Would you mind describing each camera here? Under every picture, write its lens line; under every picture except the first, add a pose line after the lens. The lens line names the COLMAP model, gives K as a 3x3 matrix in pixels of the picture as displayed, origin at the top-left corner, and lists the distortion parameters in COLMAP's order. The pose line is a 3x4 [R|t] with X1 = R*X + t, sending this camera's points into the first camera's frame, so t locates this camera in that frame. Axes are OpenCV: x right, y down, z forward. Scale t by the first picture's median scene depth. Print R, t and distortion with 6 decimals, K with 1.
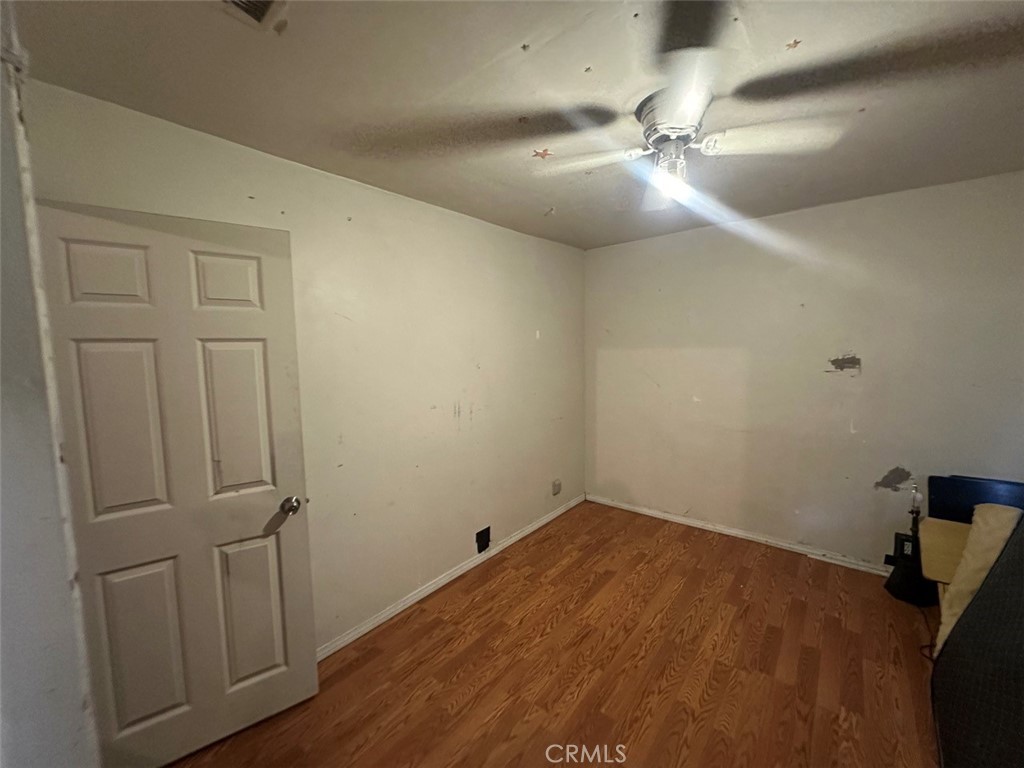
lens RADIAL K [[411.8, 0, 510.2], [0, 411.8, 378.9], [0, 0, 1]] dist [-0.010098, -0.000547]
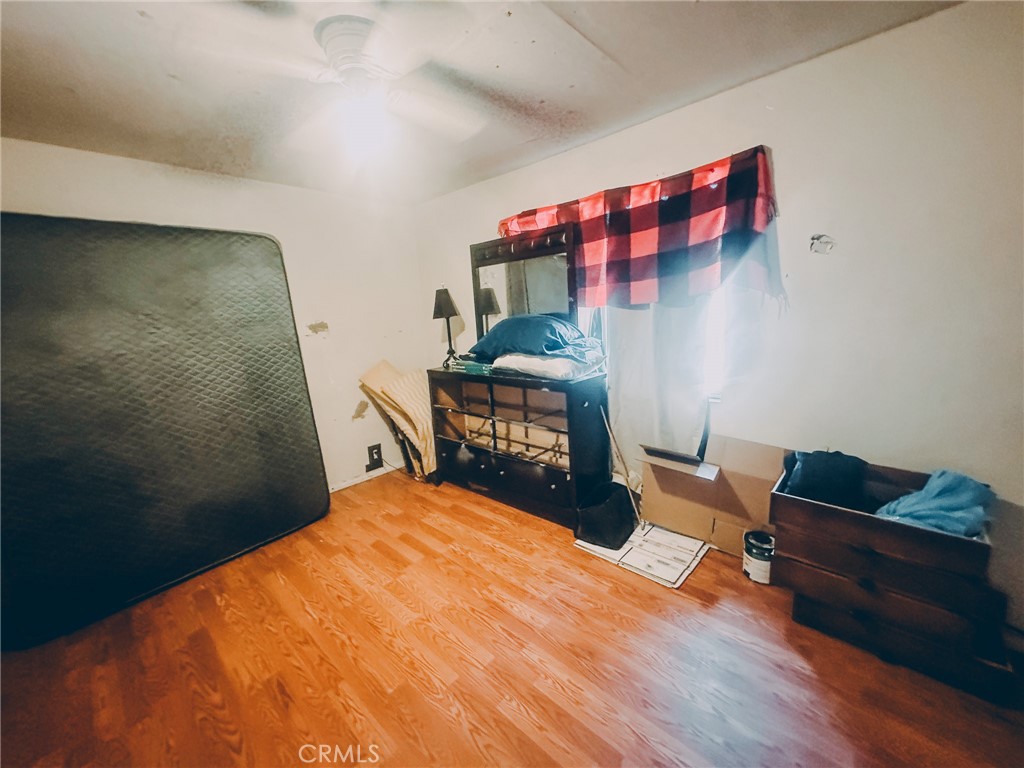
lens RADIAL K [[403.8, 0, 513.3], [0, 403.8, 387.5], [0, 0, 1]] dist [0.003610, 0.000500]
pose [[0.057089, -0.183771, 0.981310, -0.471273], [0.123809, 0.976629, 0.175692, -0.010220], [-0.990663, 0.111465, 0.078507, 0.474997]]
